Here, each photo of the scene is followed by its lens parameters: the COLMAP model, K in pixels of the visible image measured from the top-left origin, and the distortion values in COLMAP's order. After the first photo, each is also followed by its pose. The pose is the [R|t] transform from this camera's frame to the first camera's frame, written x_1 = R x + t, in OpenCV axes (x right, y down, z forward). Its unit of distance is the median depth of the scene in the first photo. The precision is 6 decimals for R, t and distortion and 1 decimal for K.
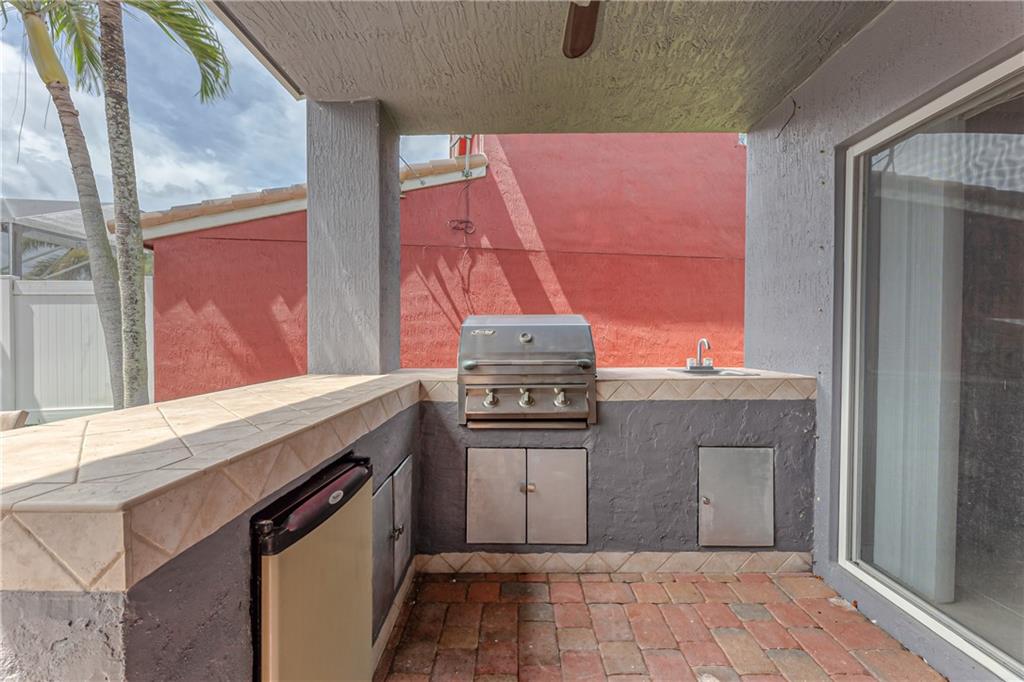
lens RADIAL K [[414.1, 0, 512.0], [0, 414.1, 341.0], [0, 0, 1]] dist [-0.000411, 0.000008]
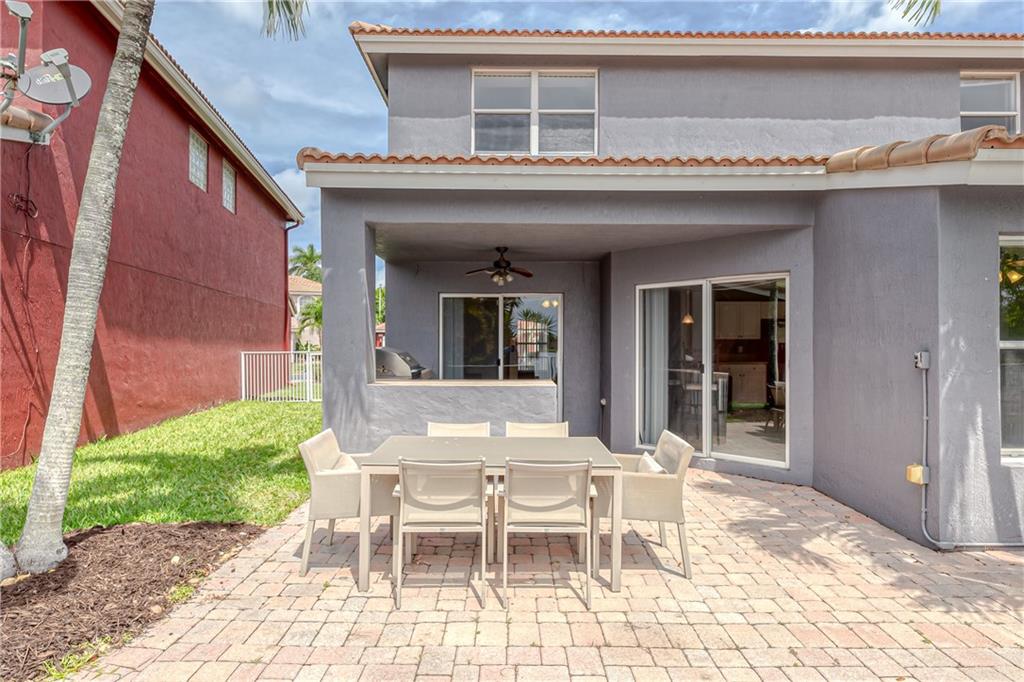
lens RADIAL K [[578.2, 0, 510.8], [0, 578.2, 344.8], [0, 0, 1]] dist [-0.007936, -0.000953]
pose [[-0.008712, -0.002180, 0.999960, -1.106992], [0.010326, 0.999944, 0.002270, -0.031514], [-0.999909, 0.010345, -0.008689, 0.172904]]
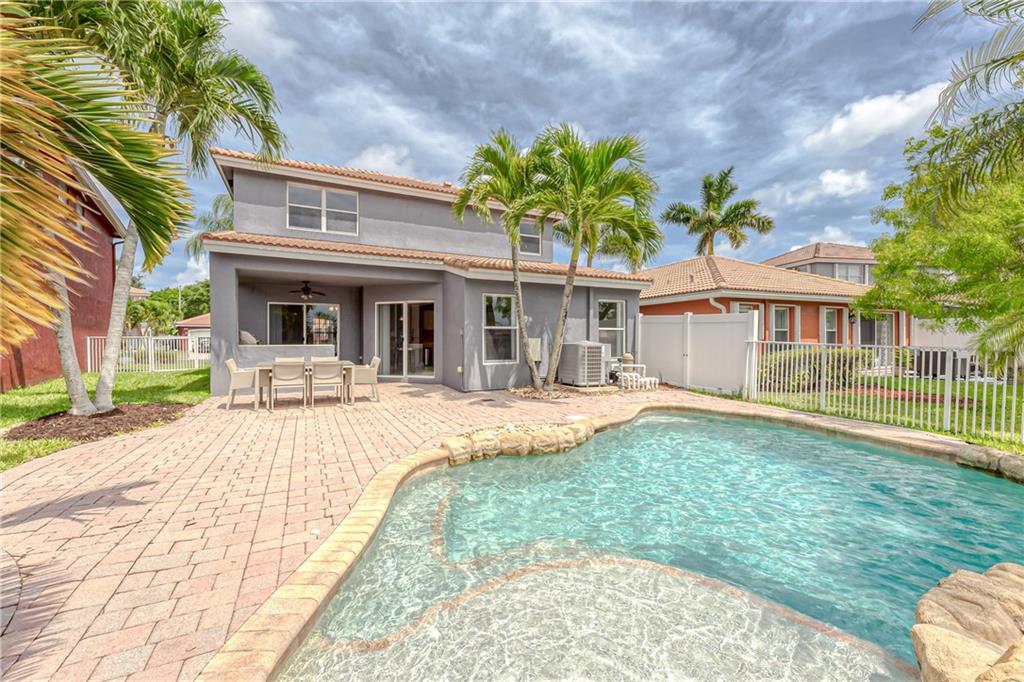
lens RADIAL K [[414.1, 0, 512.0], [0, 414.1, 341.0], [0, 0, 1]] dist [-0.000411, 0.000008]
pose [[-0.454590, -0.006914, 0.890674, -1.899836], [0.008717, 0.999887, 0.012210, 0.009819], [-0.890658, 0.013314, -0.454478, 0.204318]]
